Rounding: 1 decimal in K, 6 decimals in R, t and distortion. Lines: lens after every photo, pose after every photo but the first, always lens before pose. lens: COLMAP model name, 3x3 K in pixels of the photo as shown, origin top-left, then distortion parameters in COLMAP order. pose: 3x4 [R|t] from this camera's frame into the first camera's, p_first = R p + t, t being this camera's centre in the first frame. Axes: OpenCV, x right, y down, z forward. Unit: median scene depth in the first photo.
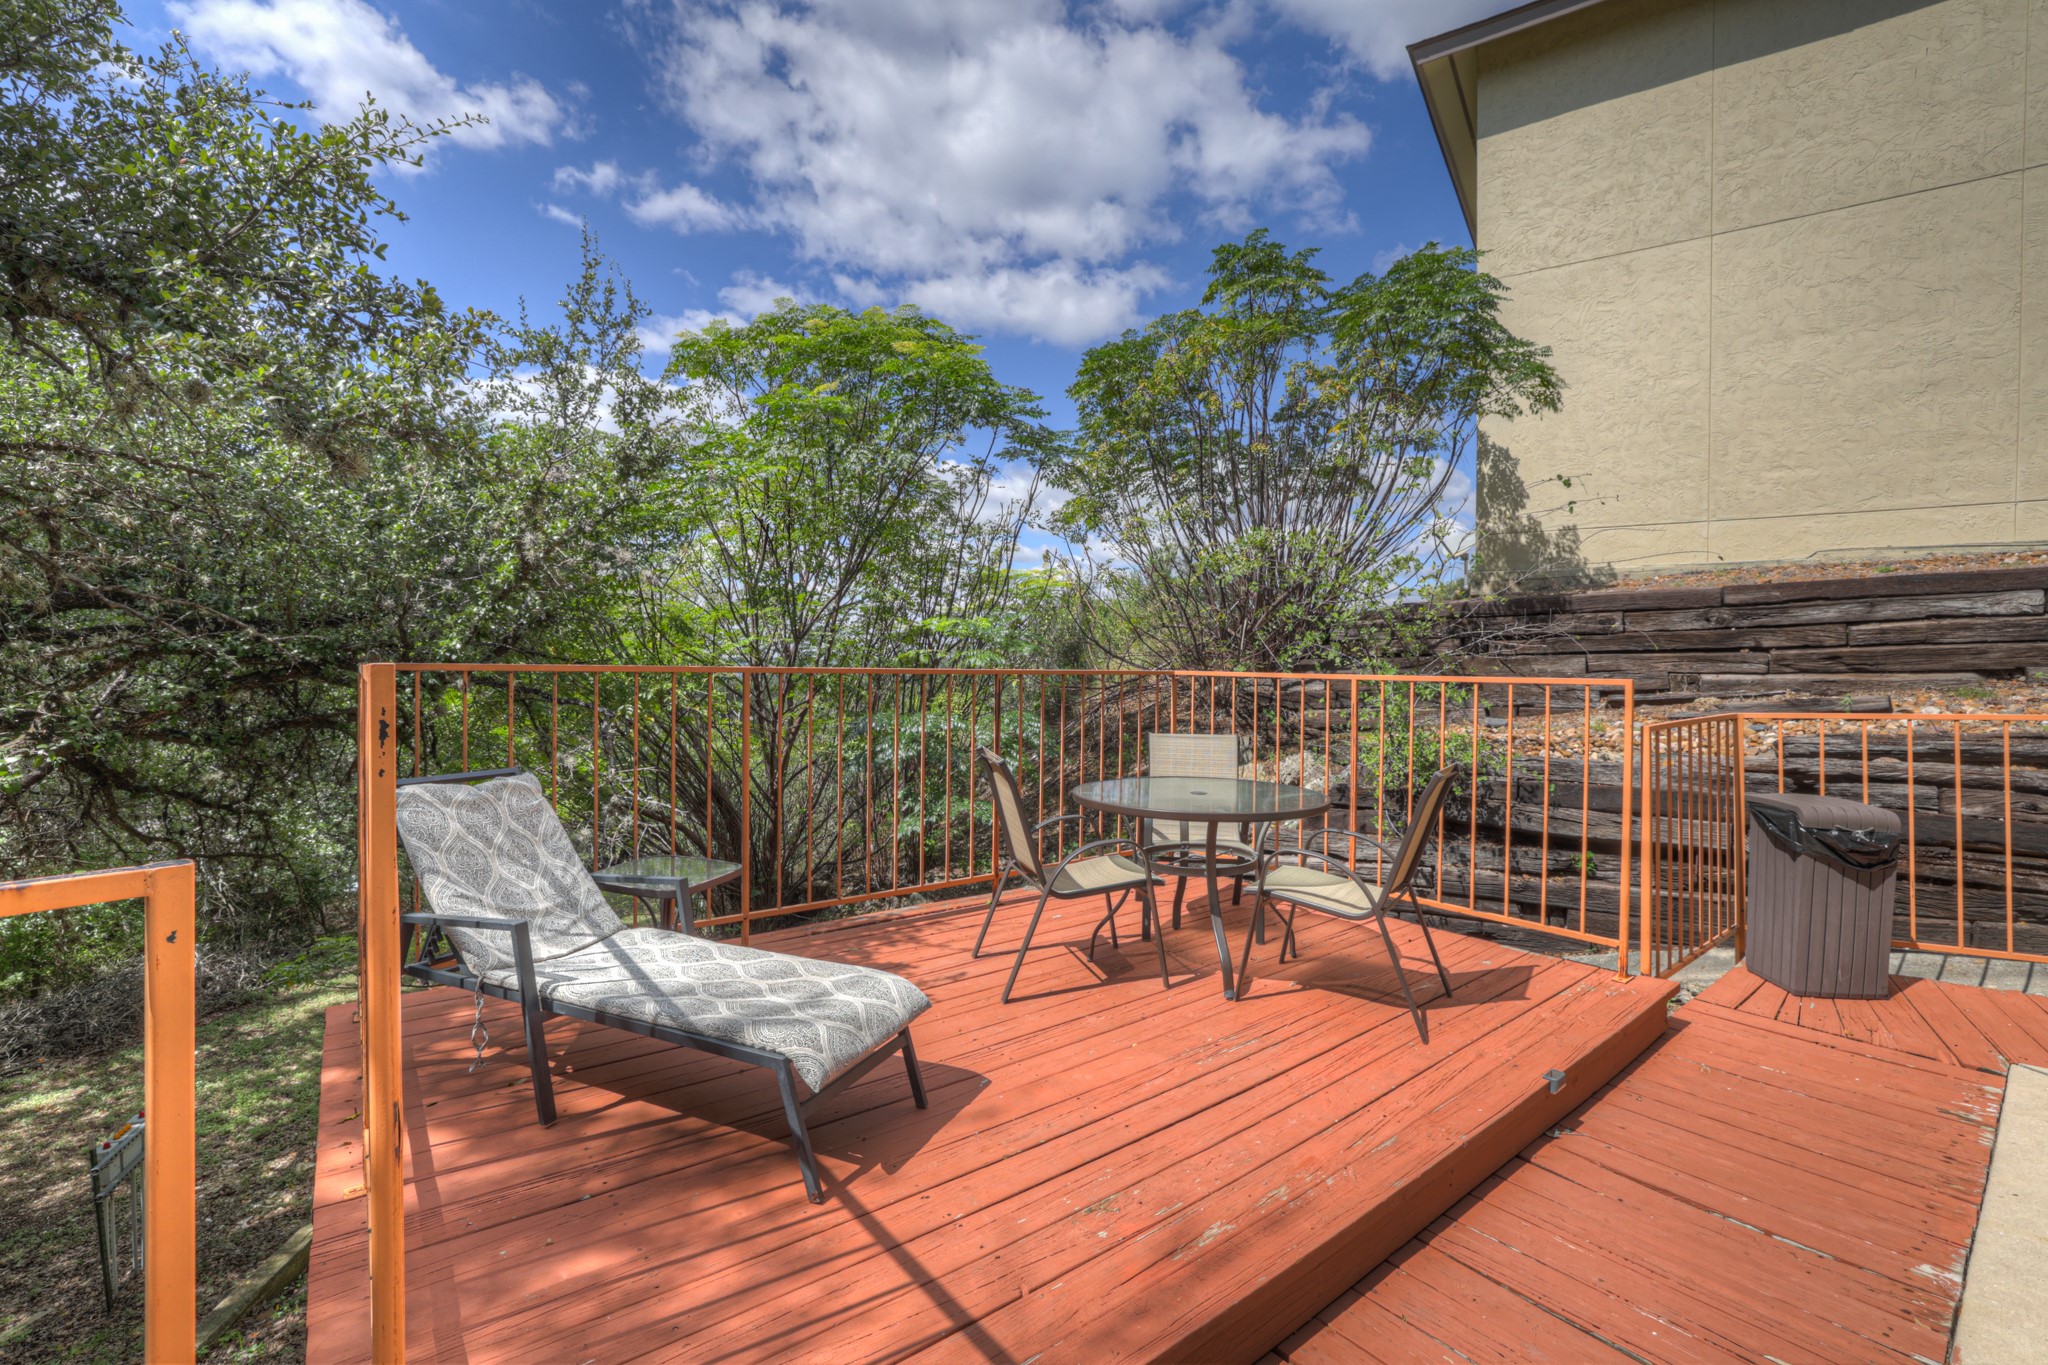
lens RADIAL K [[897.0, 0, 1019.9], [0, 897.0, 687.9], [0, 0, 1]] dist [-0.041709, 0.017521]
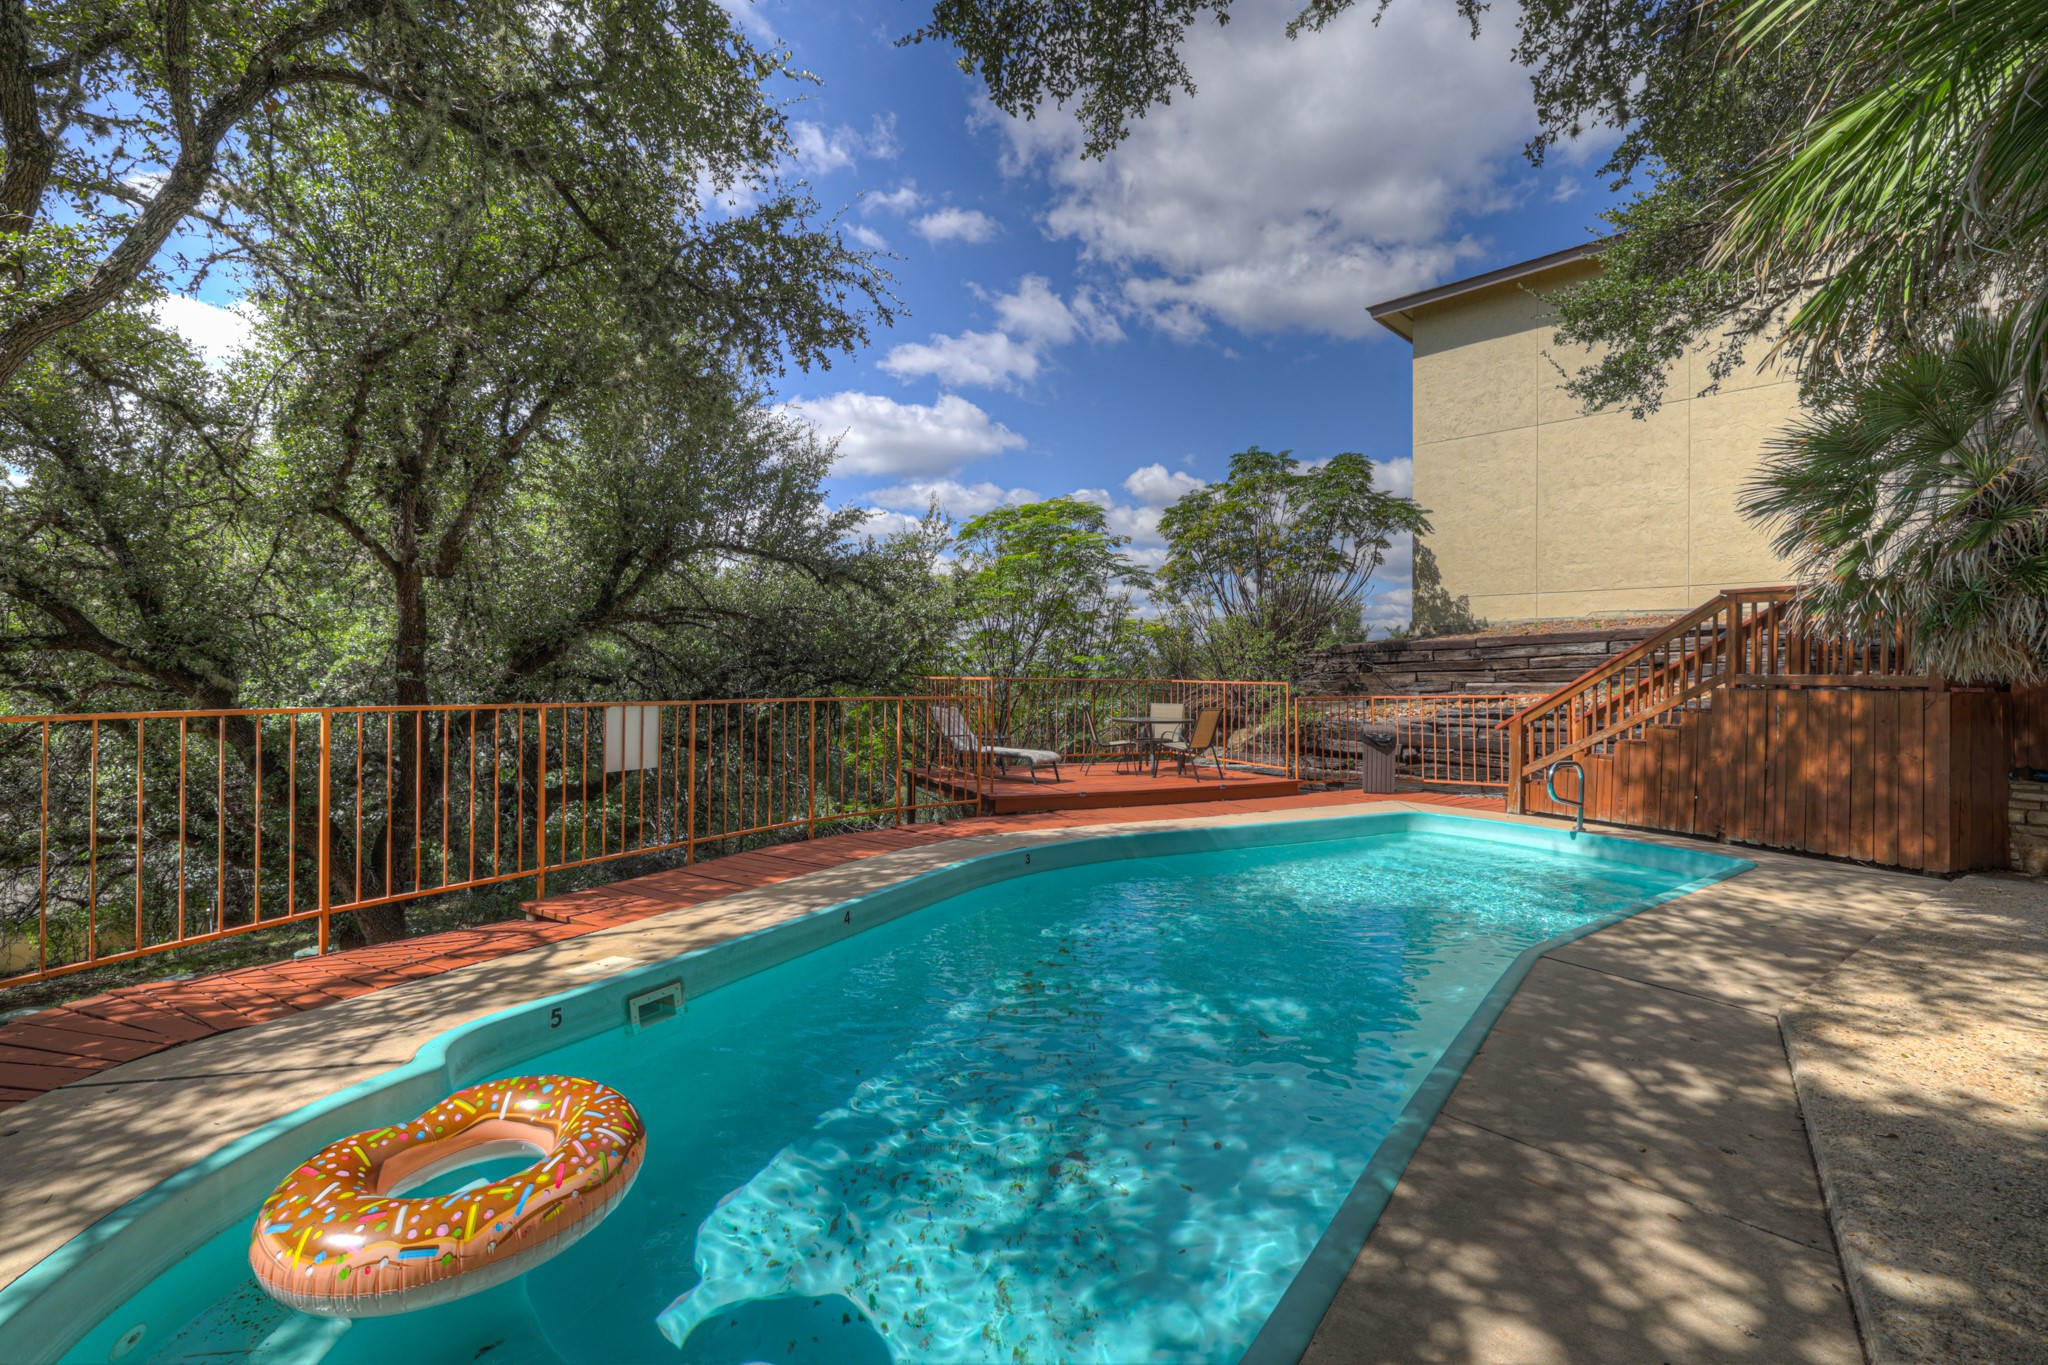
lens RADIAL K [[897.0, 0, 1019.9], [0, 897.0, 687.9], [0, 0, 1]] dist [-0.041709, 0.017521]
pose [[0.980989, 0.005865, -0.193975, 0.130352], [-0.009452, 0.999801, -0.017570, 0.027533], [0.193833, 0.019070, 0.980849, -0.785144]]
